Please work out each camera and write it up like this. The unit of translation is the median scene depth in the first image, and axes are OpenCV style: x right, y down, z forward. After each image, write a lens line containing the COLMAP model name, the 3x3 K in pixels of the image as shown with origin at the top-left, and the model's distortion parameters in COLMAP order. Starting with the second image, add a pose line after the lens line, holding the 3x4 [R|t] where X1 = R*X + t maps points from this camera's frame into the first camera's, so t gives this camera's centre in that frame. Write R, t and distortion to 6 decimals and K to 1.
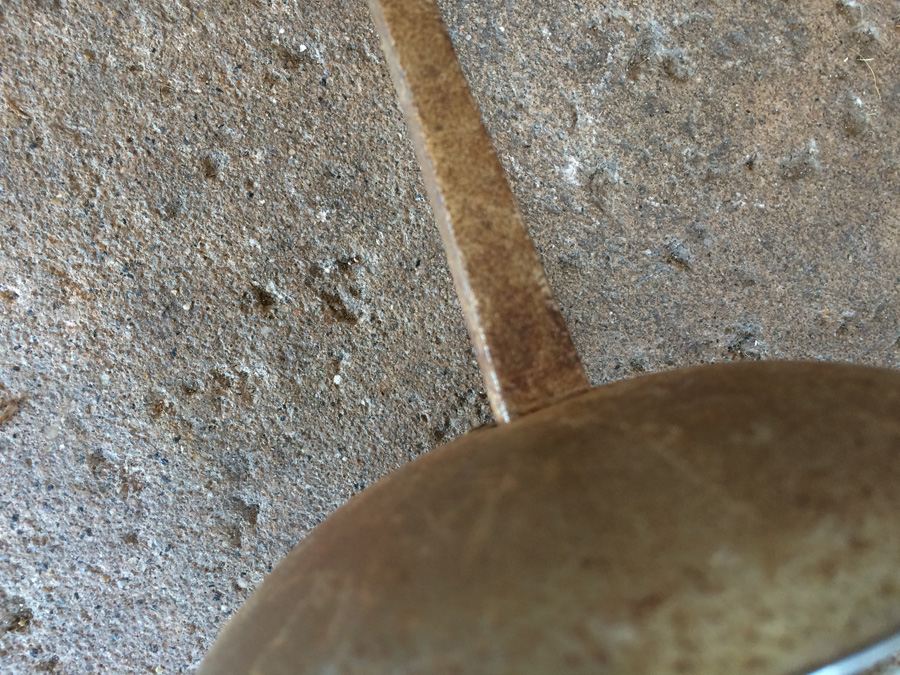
lens RADIAL K [[770.1, 0, 449.9], [0, 770.1, 343.2], [0, 0, 1]] dist [0.073351, -0.124161]
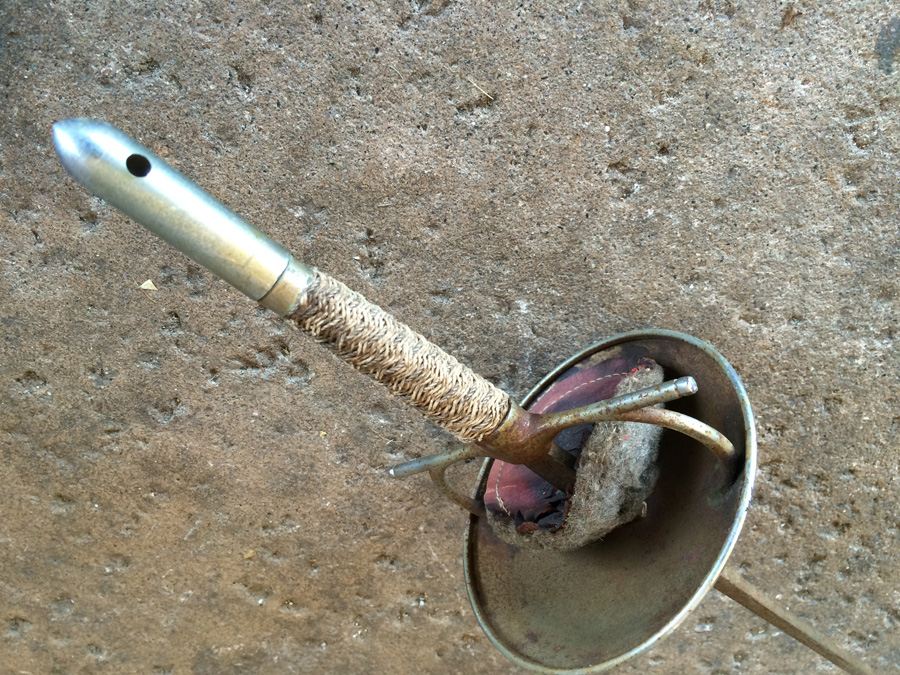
lens RADIAL K [[786.6, 0, 450.5], [0, 786.6, 340.0], [0, 0, 1]] dist [0.074411, -0.123735]
pose [[-0.867182, 0.497685, 0.017481, 0.321759], [-0.452083, -0.772032, -0.446753, 0.589511], [-0.208846, -0.395318, 0.894487, -0.551448]]
